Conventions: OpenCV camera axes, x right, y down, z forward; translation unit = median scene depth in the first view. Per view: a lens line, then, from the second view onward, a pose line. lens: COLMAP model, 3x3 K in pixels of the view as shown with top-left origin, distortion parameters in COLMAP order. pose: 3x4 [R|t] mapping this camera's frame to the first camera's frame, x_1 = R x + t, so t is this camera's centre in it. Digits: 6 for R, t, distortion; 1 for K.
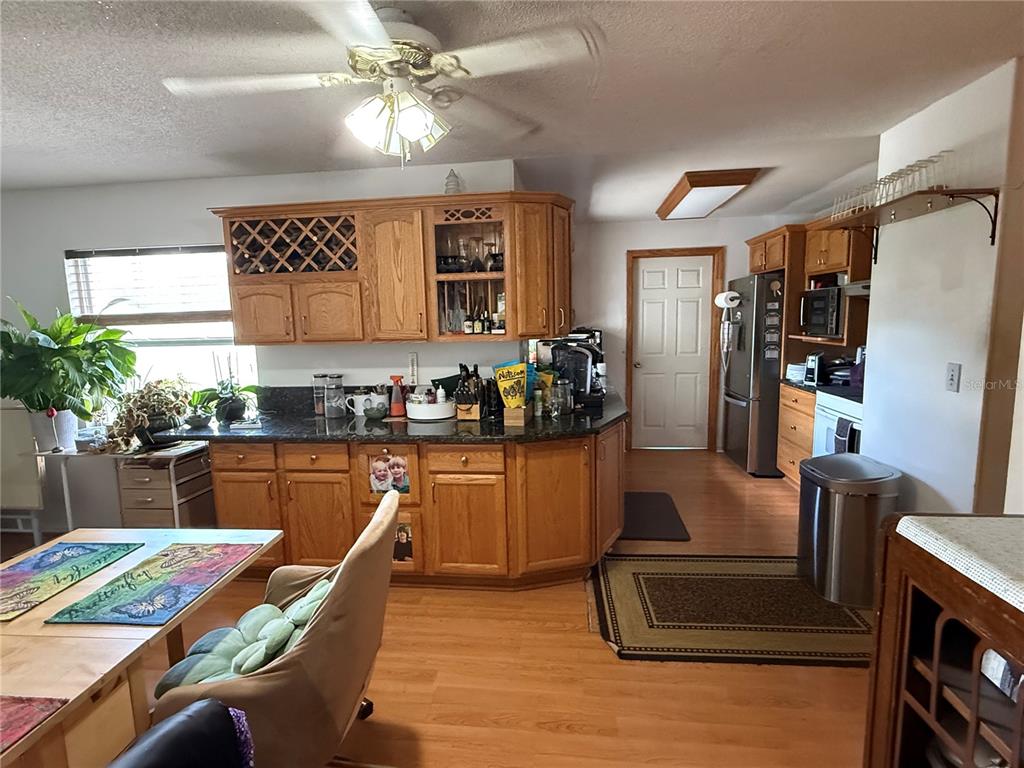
lens RADIAL K [[517.7, 0, 508.5], [0, 517.7, 385.0], [0, 0, 1]] dist [-0.000454, -0.000190]
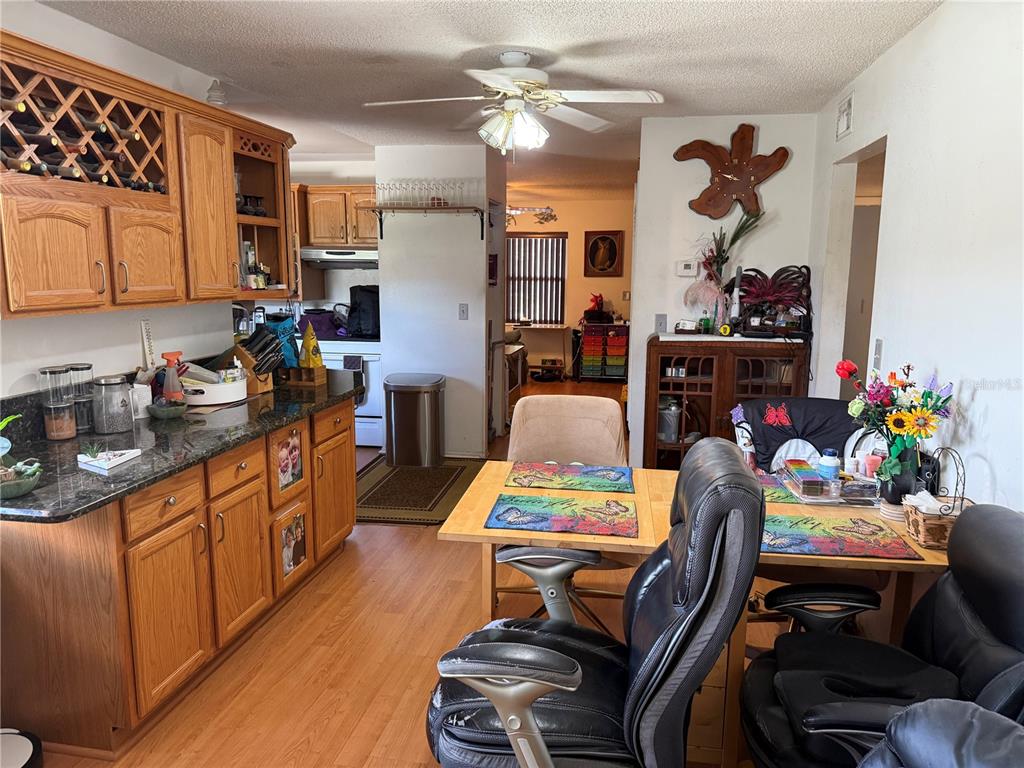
lens RADIAL K [[723.7, 0, 515.3], [0, 723.7, 390.3], [0, 0, 1]] dist [0.060683, -0.029331]
pose [[0.061431, -0.141822, 0.987984, -1.013158], [0.129661, 0.982600, 0.132987, -0.034124], [-0.989654, 0.119933, 0.078751, 0.417280]]
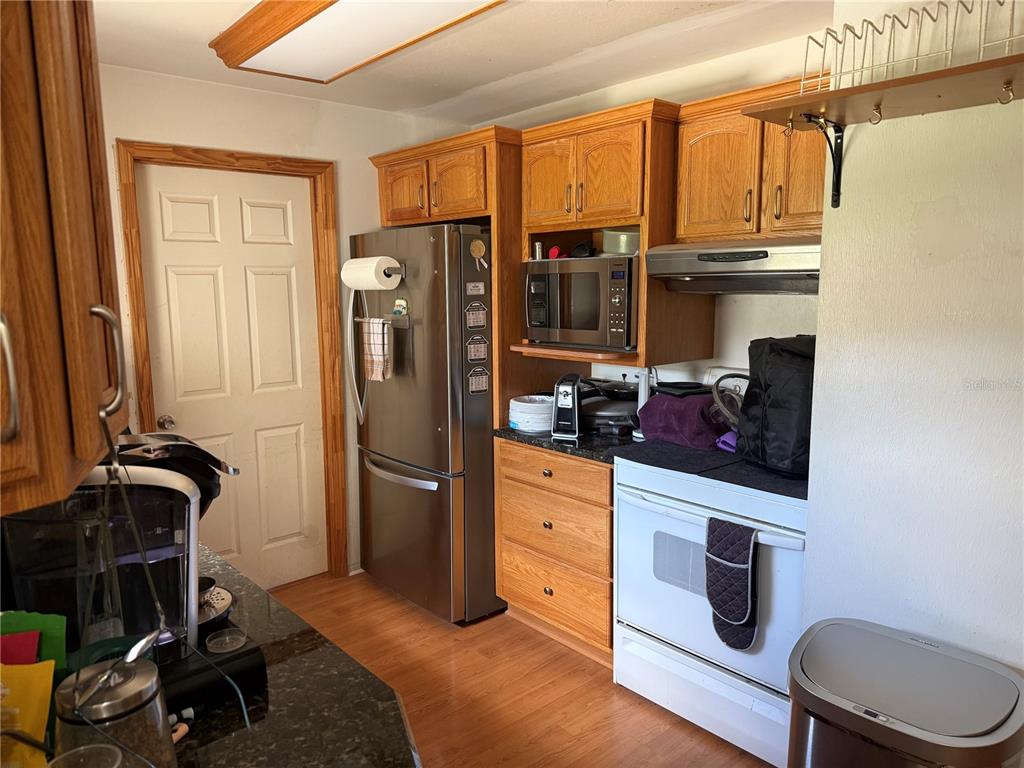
lens RADIAL K [[723.7, 0, 508.7], [0, 723.7, 389.5], [0, 0, 1]] dist [0.060683, -0.029331]
pose [[0.677072, -0.089432, 0.730463, 0.008707], [0.090796, 0.995156, 0.037679, -0.095357], [-0.730294, 0.040811, 0.681913, 0.604524]]
